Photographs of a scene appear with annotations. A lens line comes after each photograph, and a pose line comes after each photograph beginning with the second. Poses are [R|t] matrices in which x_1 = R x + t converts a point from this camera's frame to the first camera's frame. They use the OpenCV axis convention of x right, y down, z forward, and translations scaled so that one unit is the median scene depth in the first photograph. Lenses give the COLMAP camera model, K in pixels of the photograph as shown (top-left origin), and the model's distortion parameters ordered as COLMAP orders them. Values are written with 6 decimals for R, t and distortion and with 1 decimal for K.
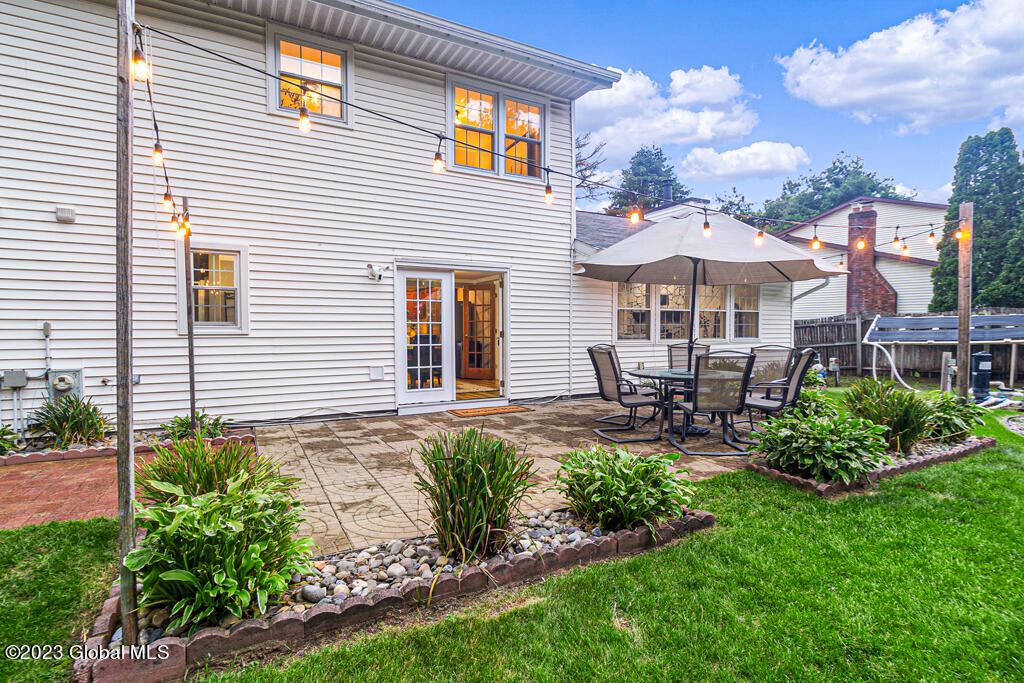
lens RADIAL K [[479.1, 0, 485.5], [0, 479.1, 337.4], [0, 0, 1]] dist [-0.000633, -0.000093]
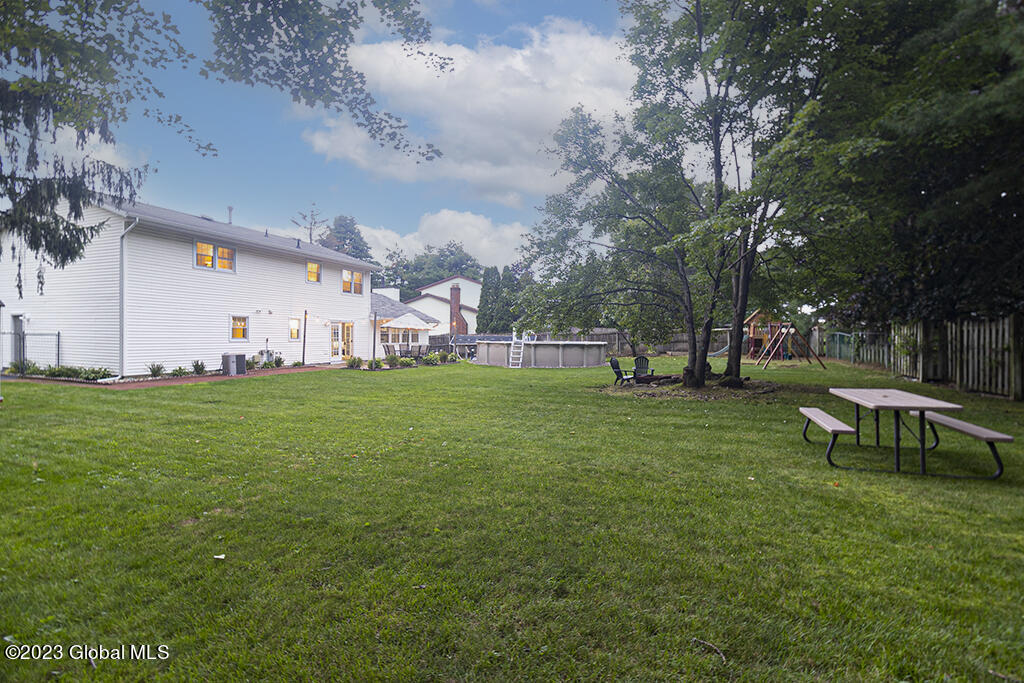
lens RADIAL K [[479.1, 0, 485.5], [0, 479.1, 337.4], [0, 0, 1]] dist [-0.000633, -0.000093]
pose [[0.777003, 0.002845, 0.629491, -0.530623], [0.008142, 0.999861, -0.014568, 0.009543], [-0.629444, 0.016444, 0.776872, -0.855017]]
